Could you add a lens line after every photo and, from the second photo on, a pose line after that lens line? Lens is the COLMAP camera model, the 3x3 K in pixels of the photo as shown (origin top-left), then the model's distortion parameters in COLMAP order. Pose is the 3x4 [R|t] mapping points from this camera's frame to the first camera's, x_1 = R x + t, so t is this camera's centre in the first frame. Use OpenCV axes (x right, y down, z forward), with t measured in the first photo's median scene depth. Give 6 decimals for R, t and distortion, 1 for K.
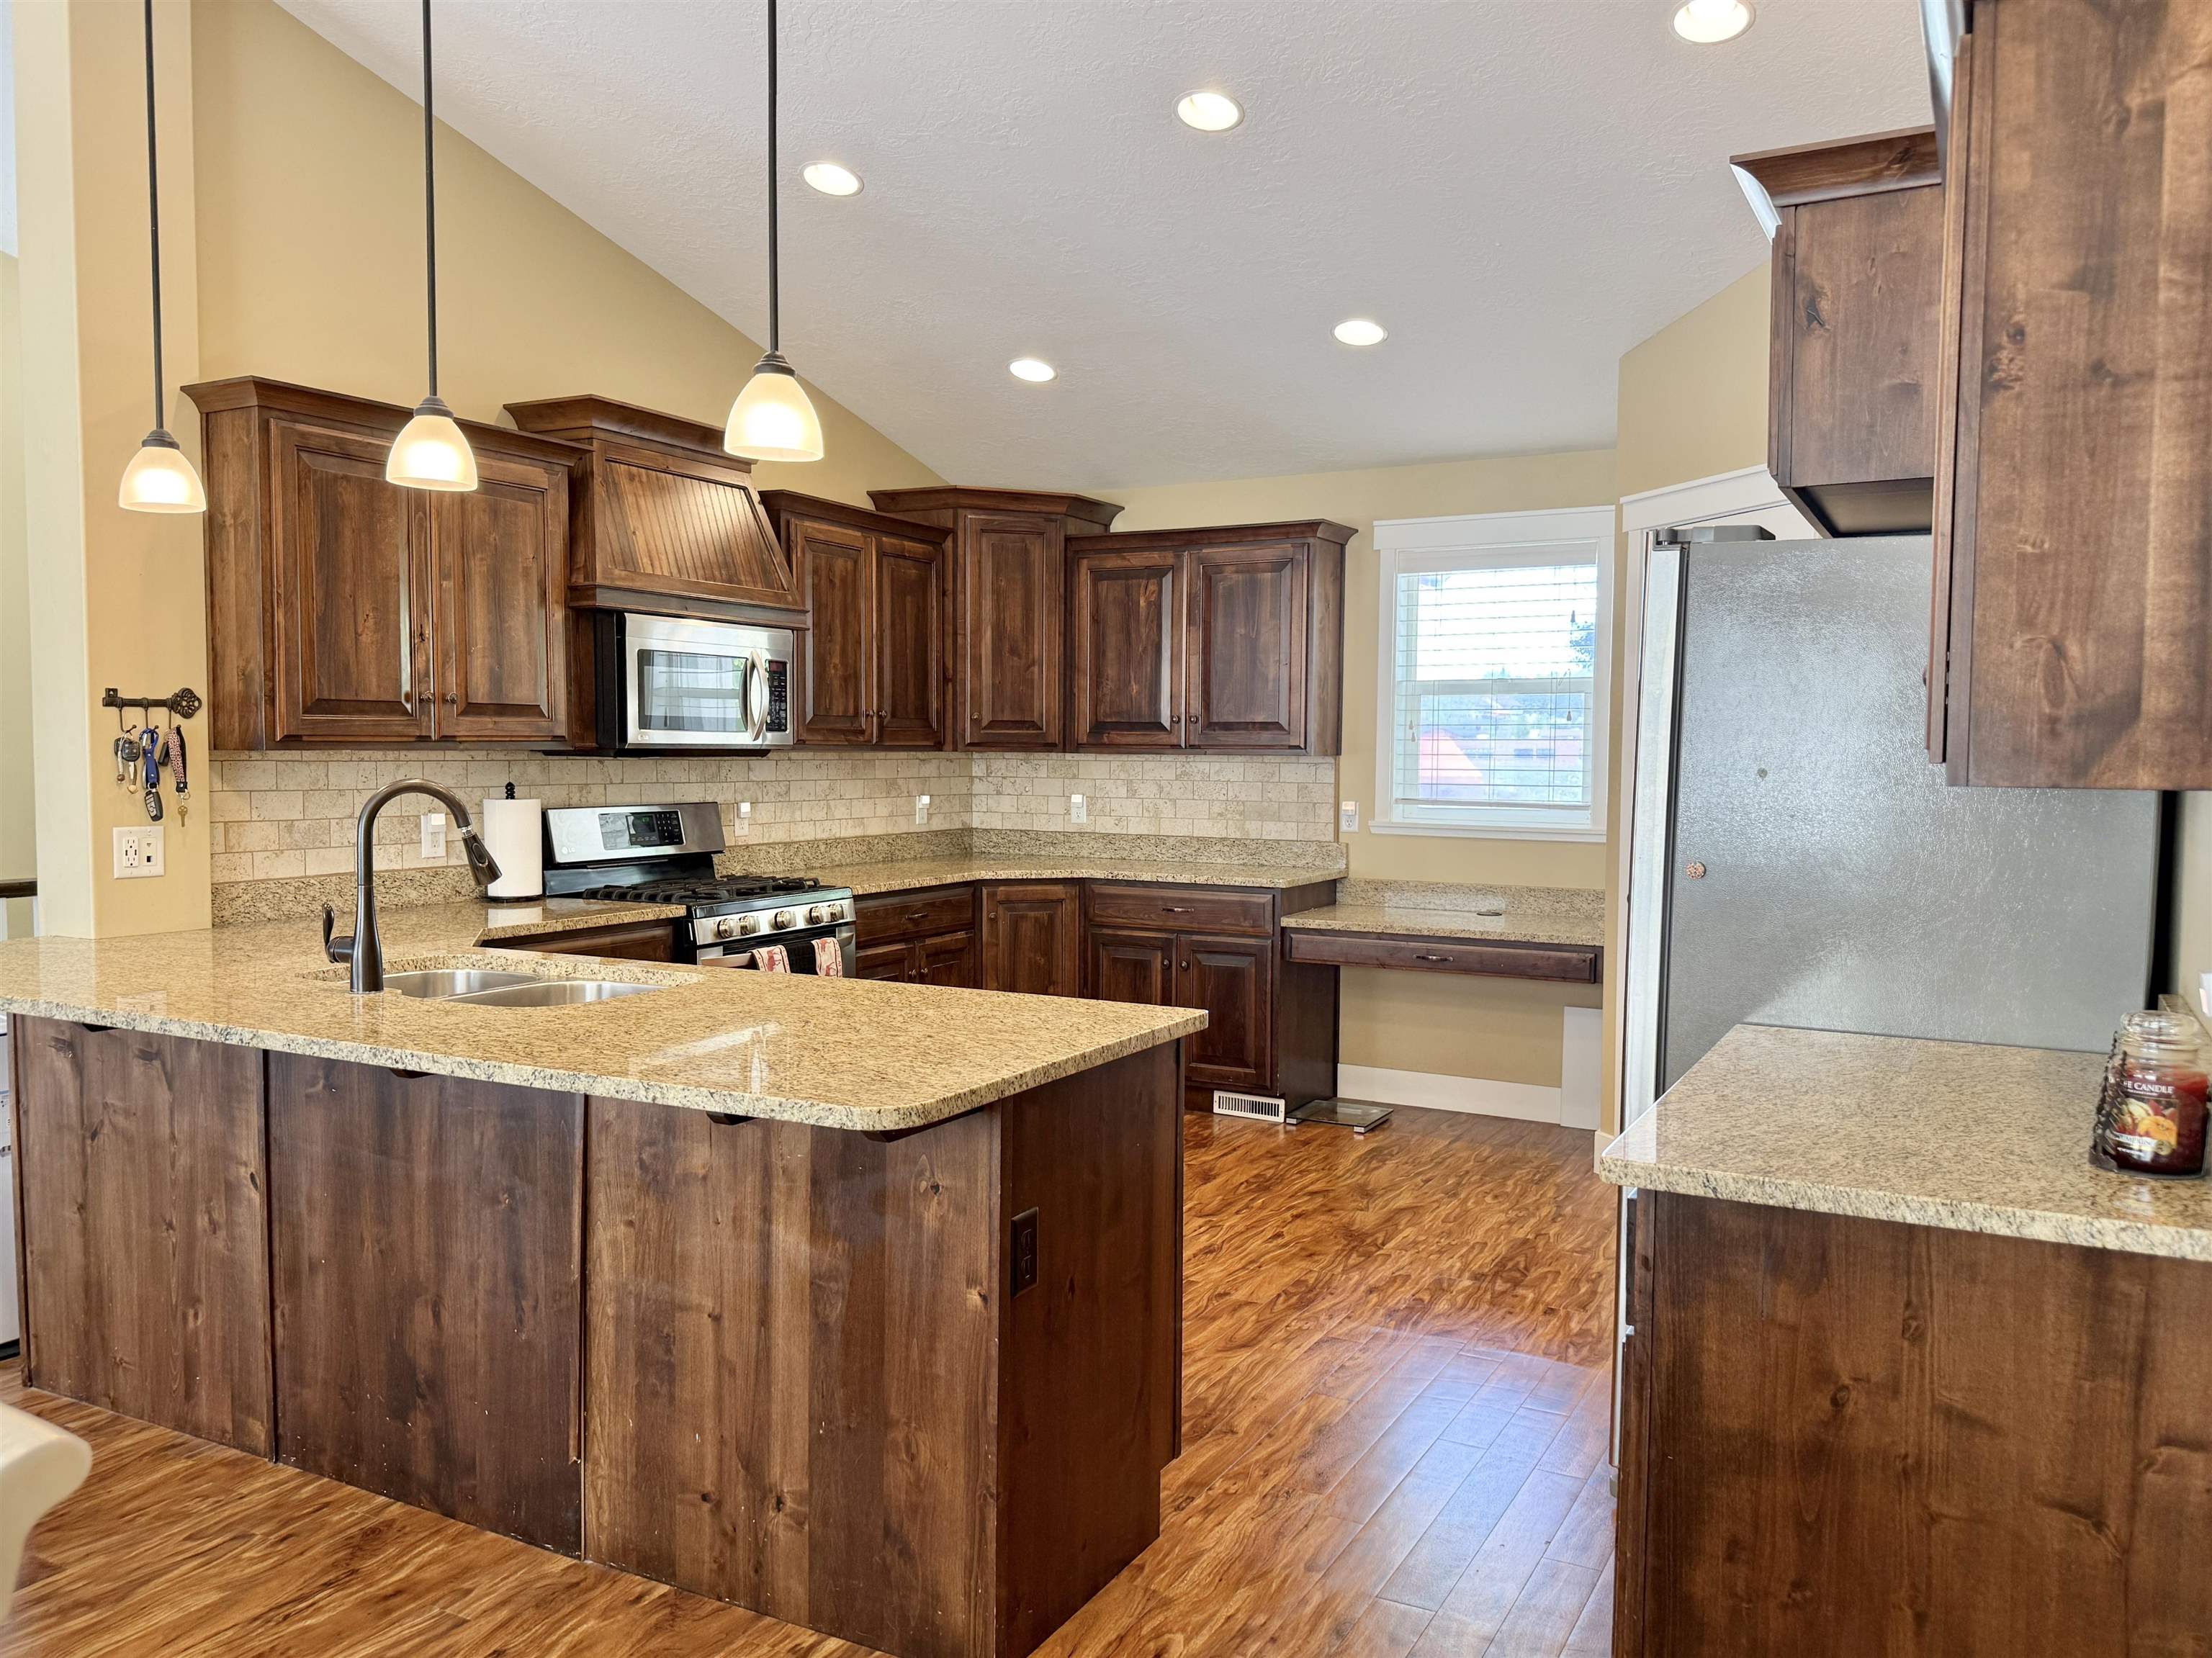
lens RADIAL K [[1661.0, 0, 1139.0], [0, 1661.0, 820.6], [0, 0, 1]] dist [0.052566, -0.054720]
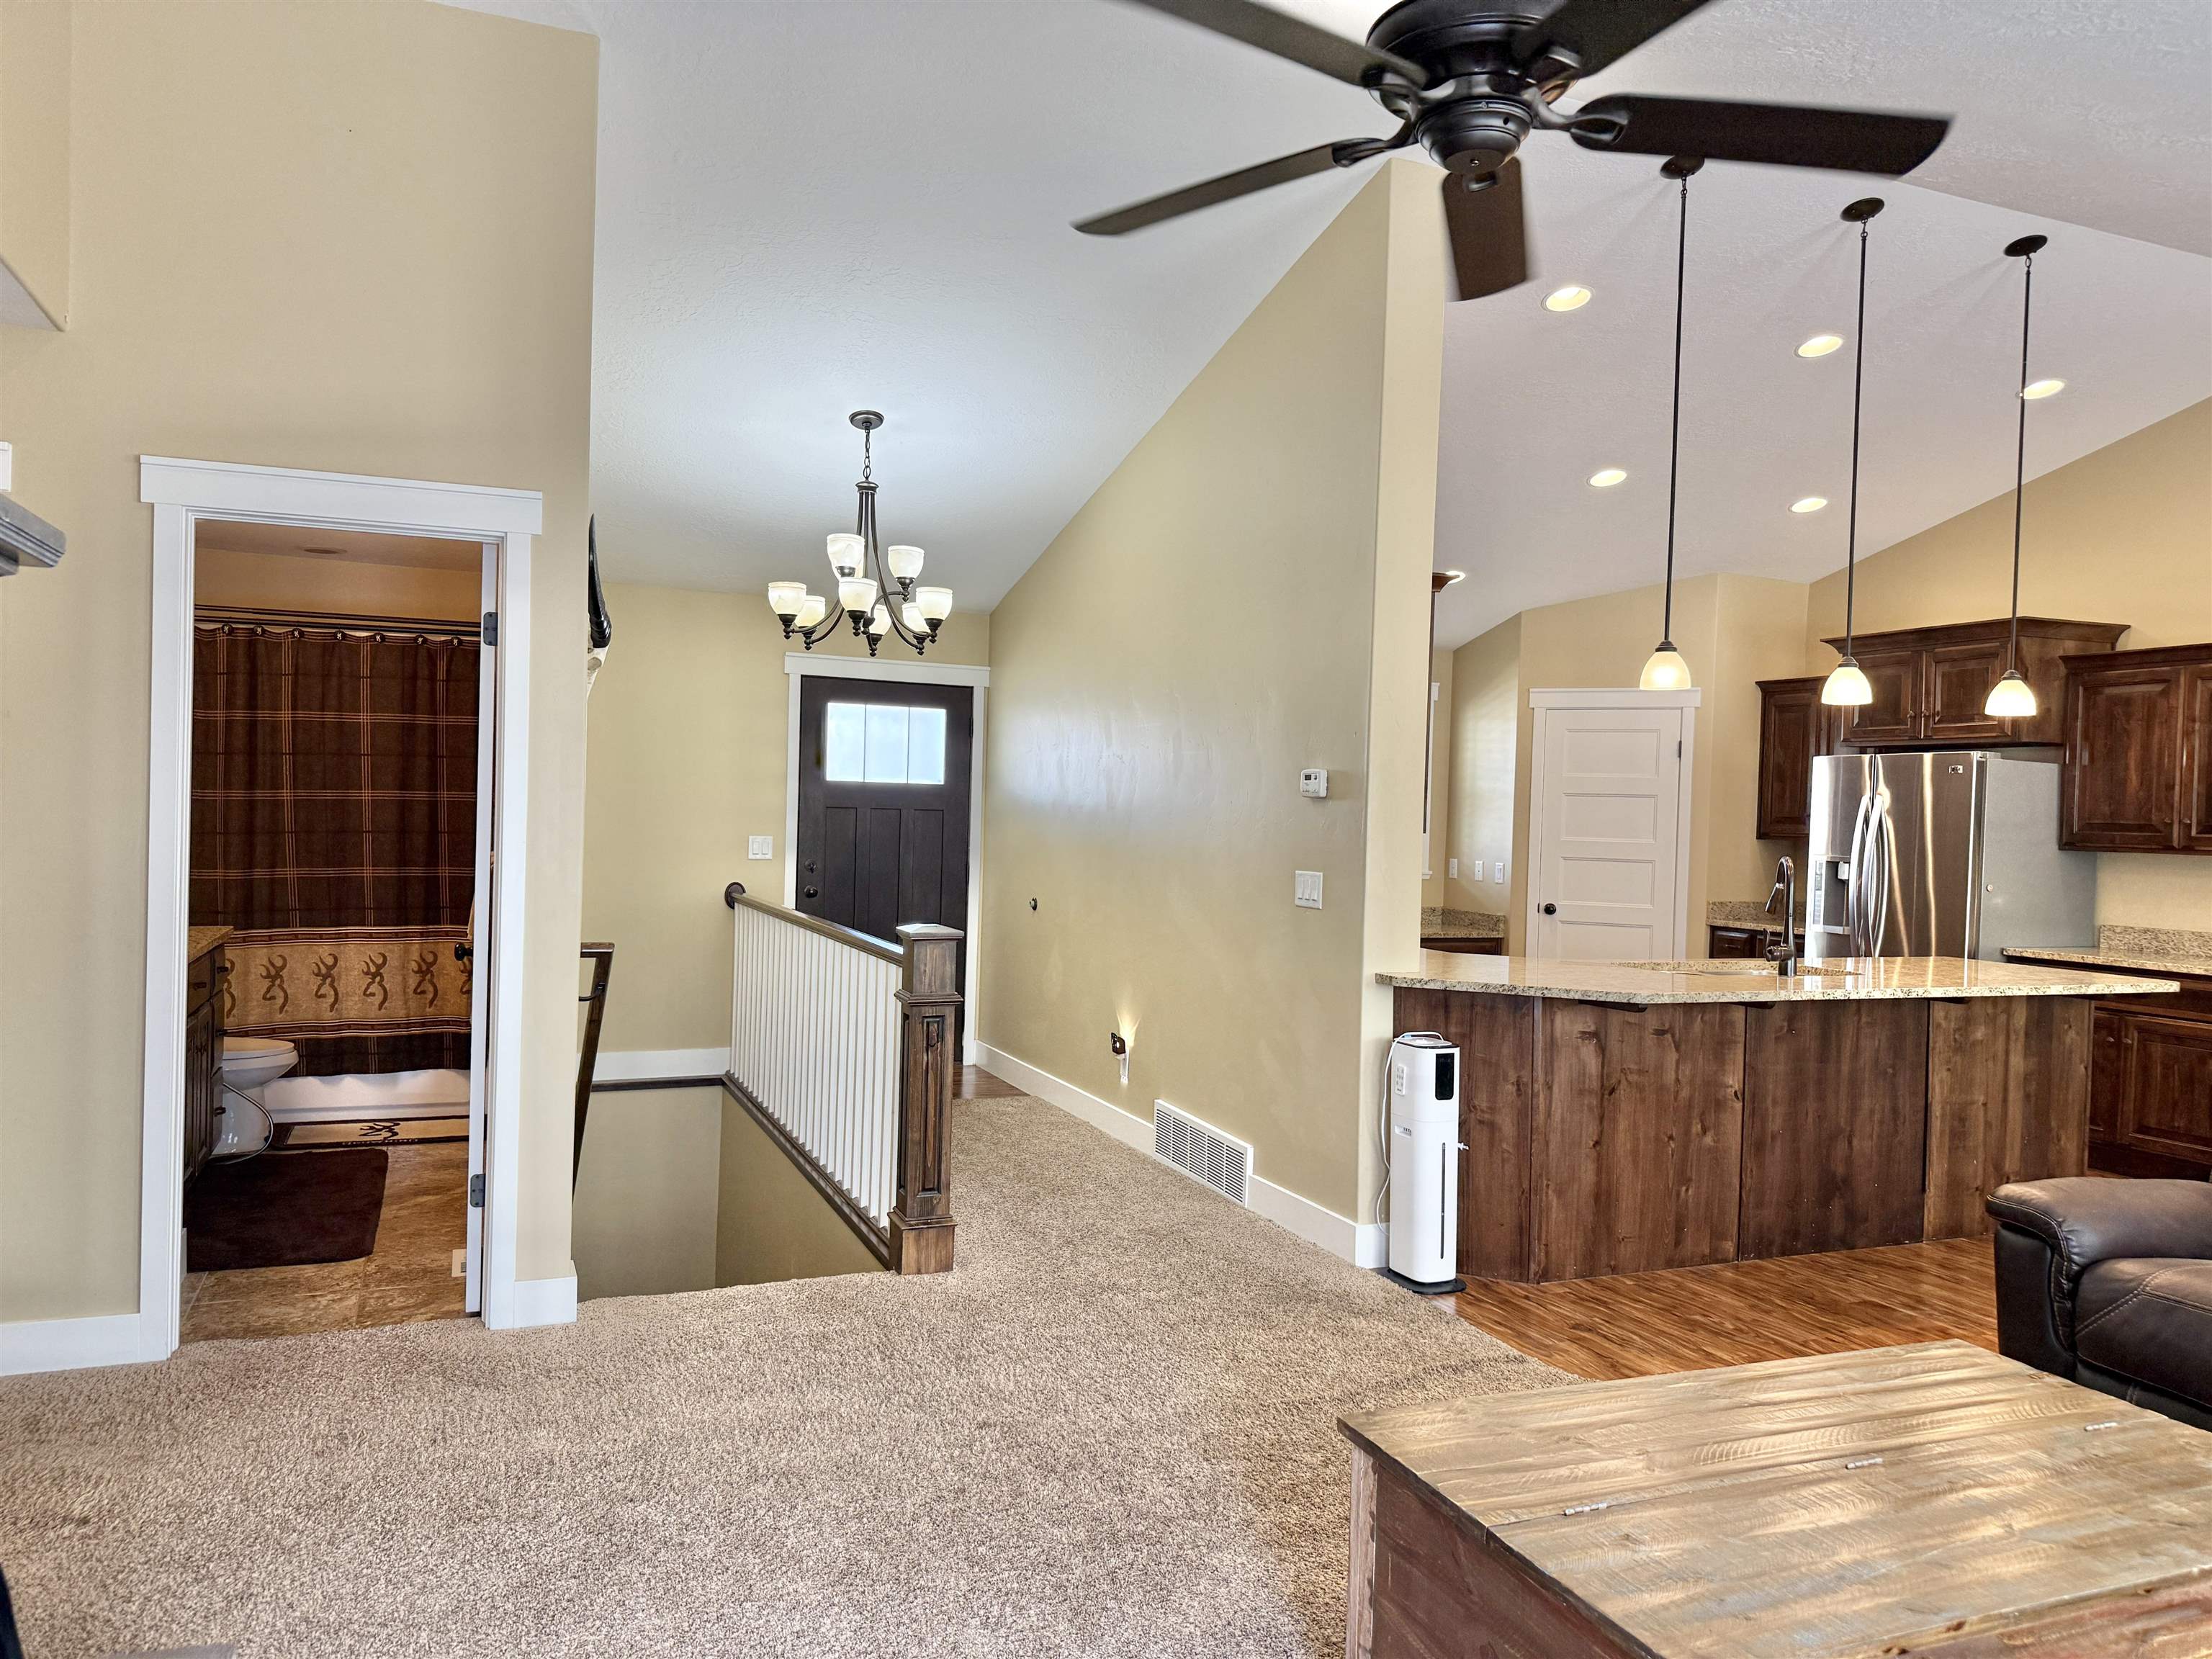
lens RADIAL K [[1548.0, 0, 1097.1], [0, 1548.0, 819.2], [0, 0, 1]] dist [-0.005556, 0.007212]
pose [[0.644200, 0.009309, 0.764801, -1.586486], [0.008764, 0.999770, -0.019551, -0.027227], [-0.764807, 0.019297, 0.643970, 0.364597]]
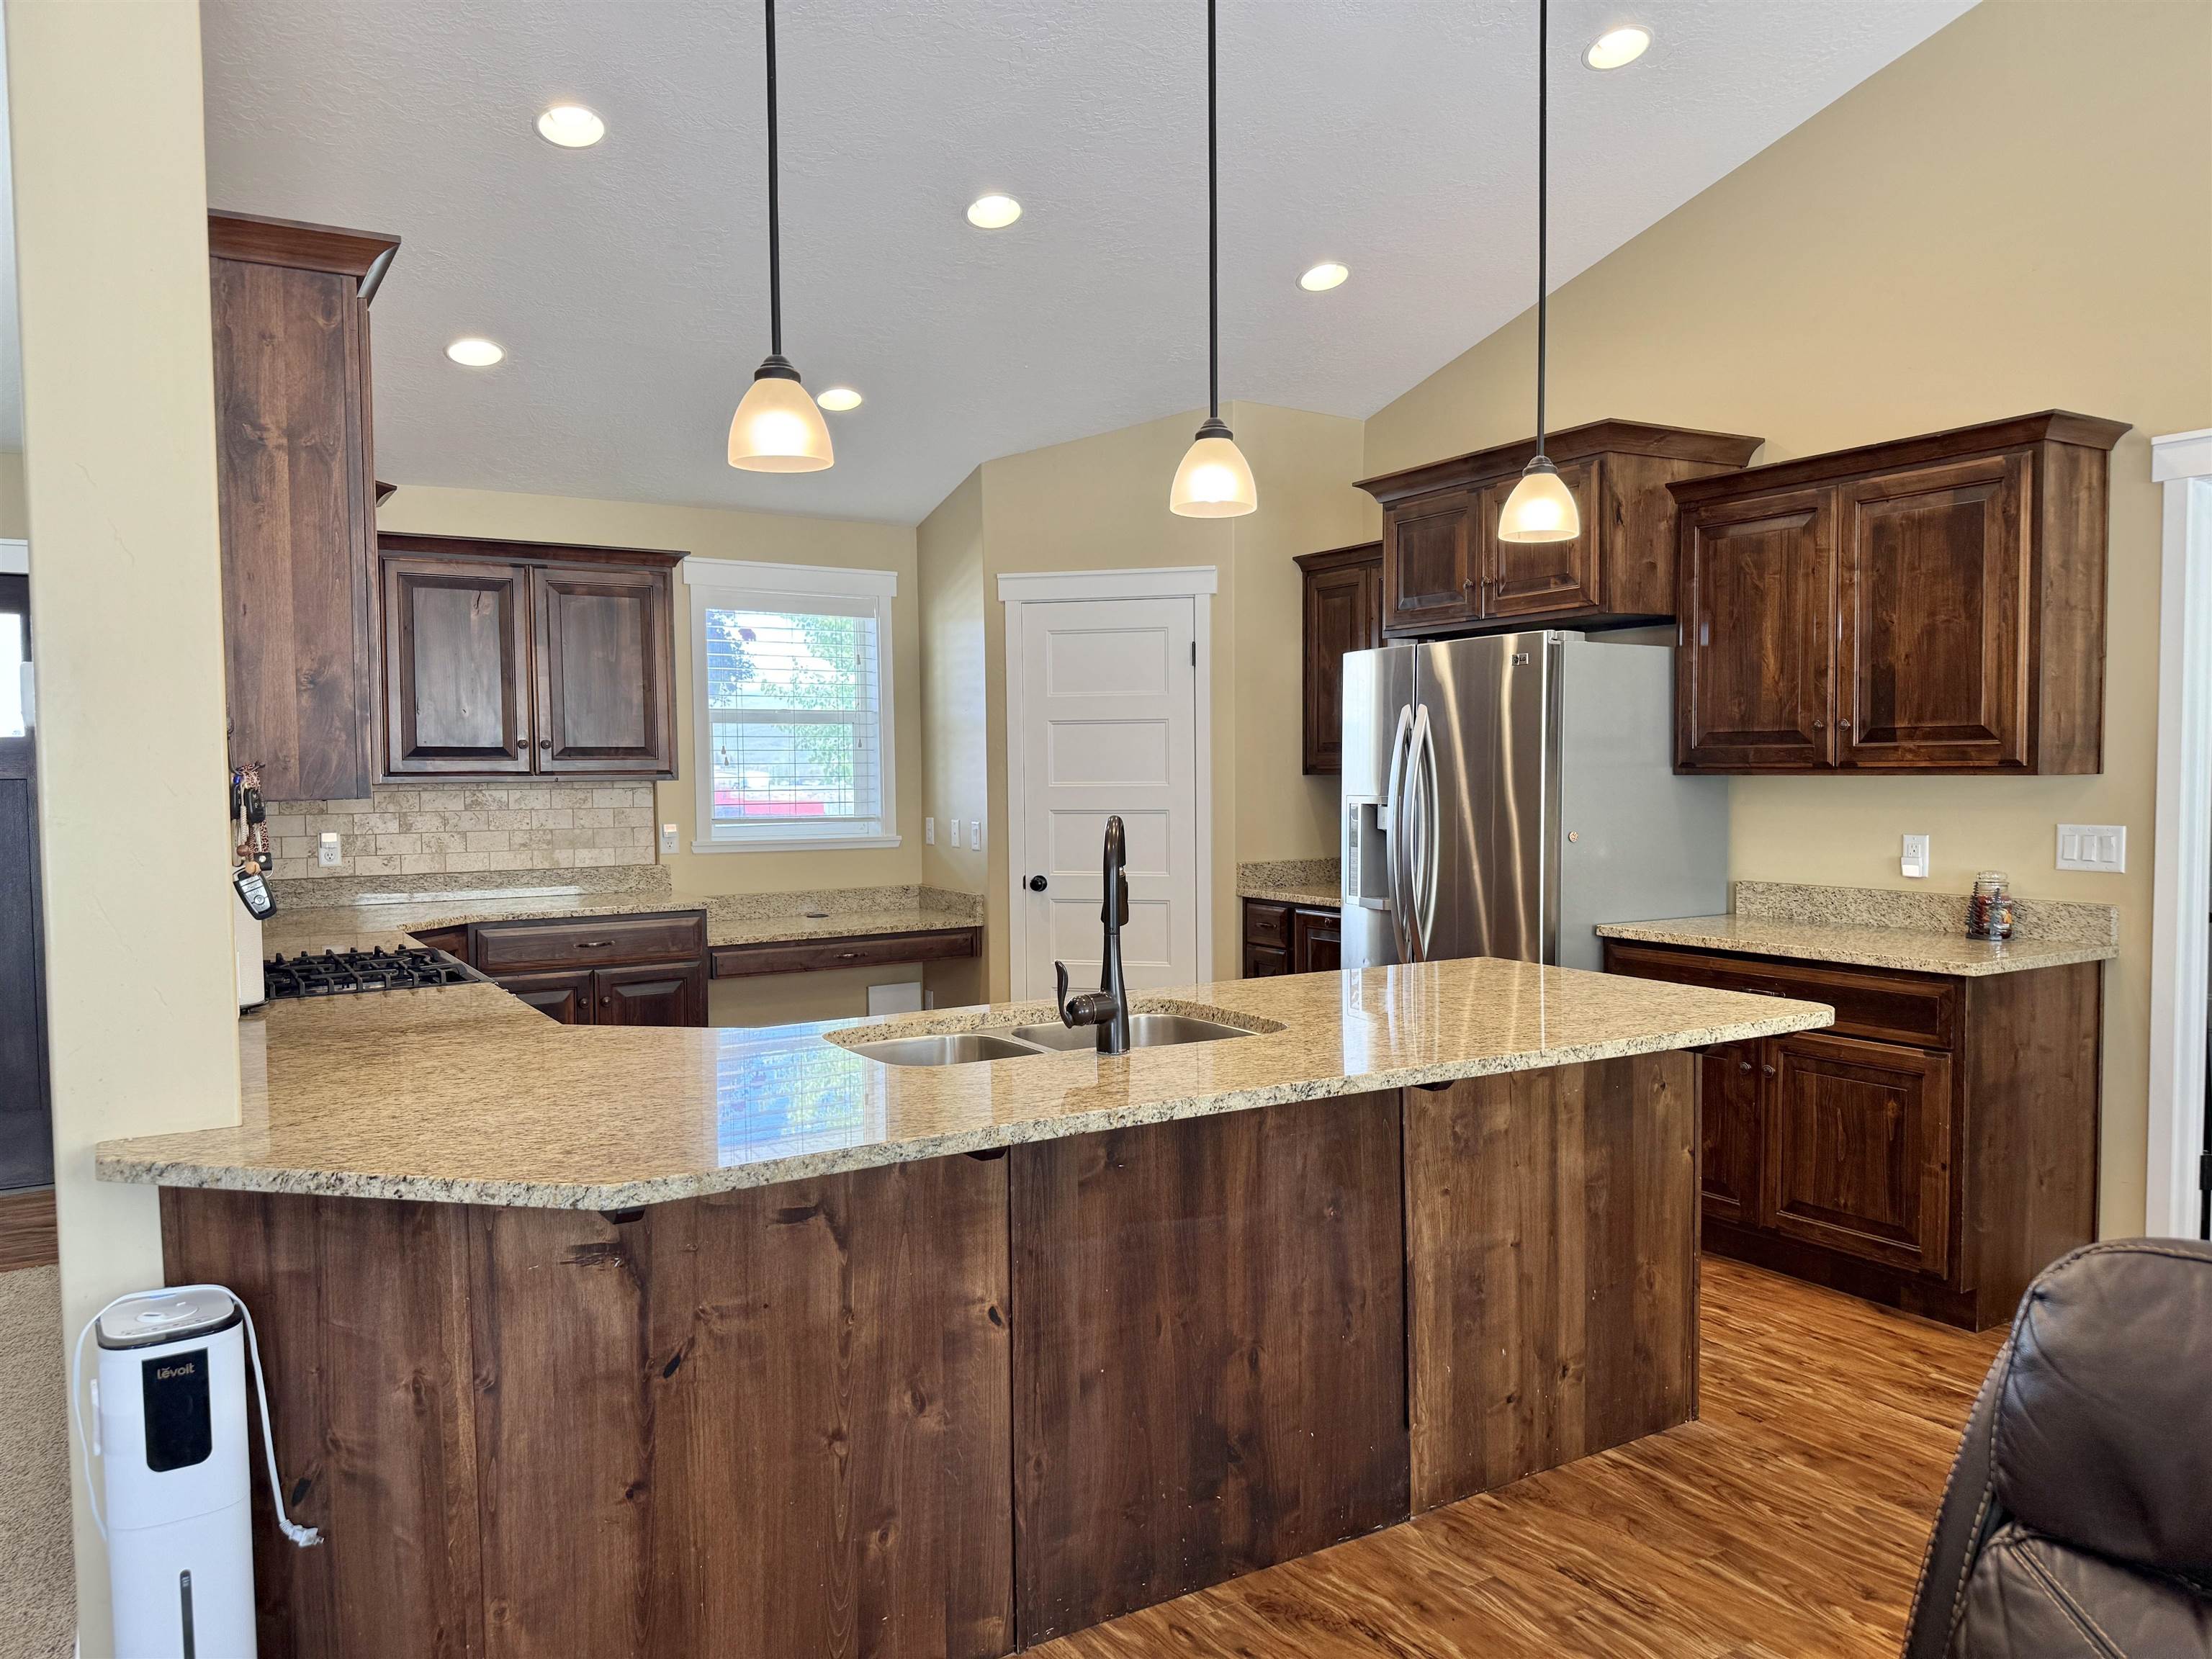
lens RADIAL K [[1537.4, 0, 1094.7], [0, 1537.4, 809.9], [0, 0, 1]] dist [0.064486, -0.064683]
pose [[0.520295, -0.038801, 0.853104, -0.847321], [0.052660, 0.998524, 0.013298, -0.029010], [-0.852361, 0.038005, 0.521571, 0.416160]]
